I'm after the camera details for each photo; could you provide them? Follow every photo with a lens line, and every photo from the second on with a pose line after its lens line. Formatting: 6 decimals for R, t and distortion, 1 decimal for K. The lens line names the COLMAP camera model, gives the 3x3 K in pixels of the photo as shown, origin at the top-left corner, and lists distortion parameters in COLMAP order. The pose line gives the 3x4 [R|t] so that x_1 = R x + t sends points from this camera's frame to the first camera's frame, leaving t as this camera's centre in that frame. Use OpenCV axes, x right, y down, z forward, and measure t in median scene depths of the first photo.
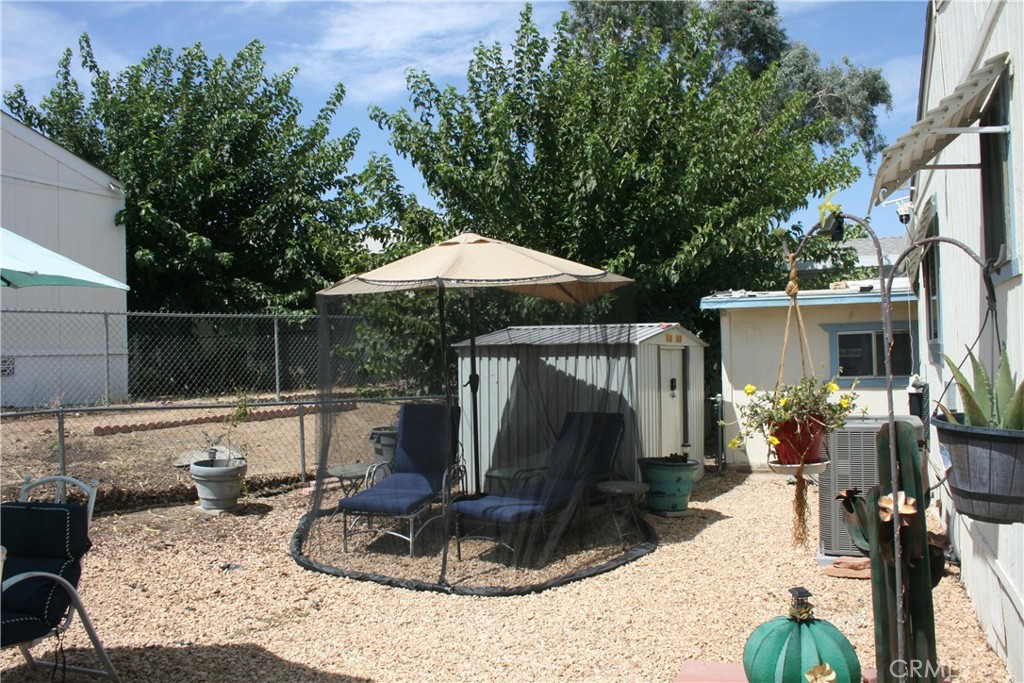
lens RADIAL K [[865.1, 0, 515.9], [0, 865.1, 339.4], [0, 0, 1]] dist [-0.136642, 0.125116]
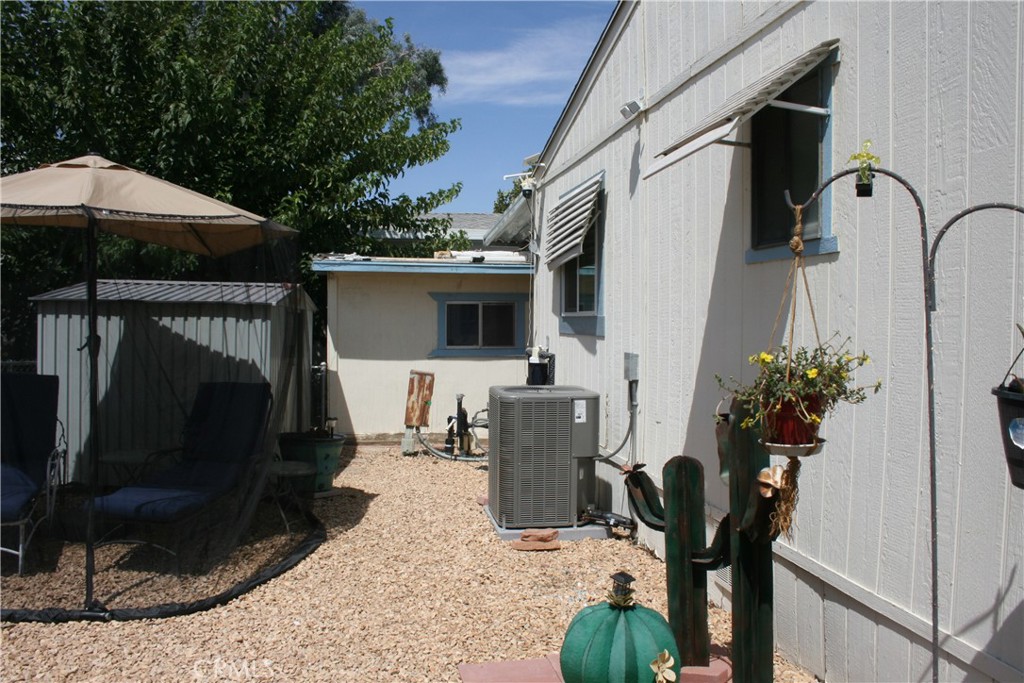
lens RADIAL K [[865.1, 0, 515.9], [0, 865.1, 339.4], [0, 0, 1]] dist [-0.136642, 0.125116]
pose [[0.843296, 0.019571, 0.537093, -0.119935], [-0.039746, 0.998871, 0.026008, 0.007614], [-0.535978, -0.043280, 0.843122, 0.123486]]
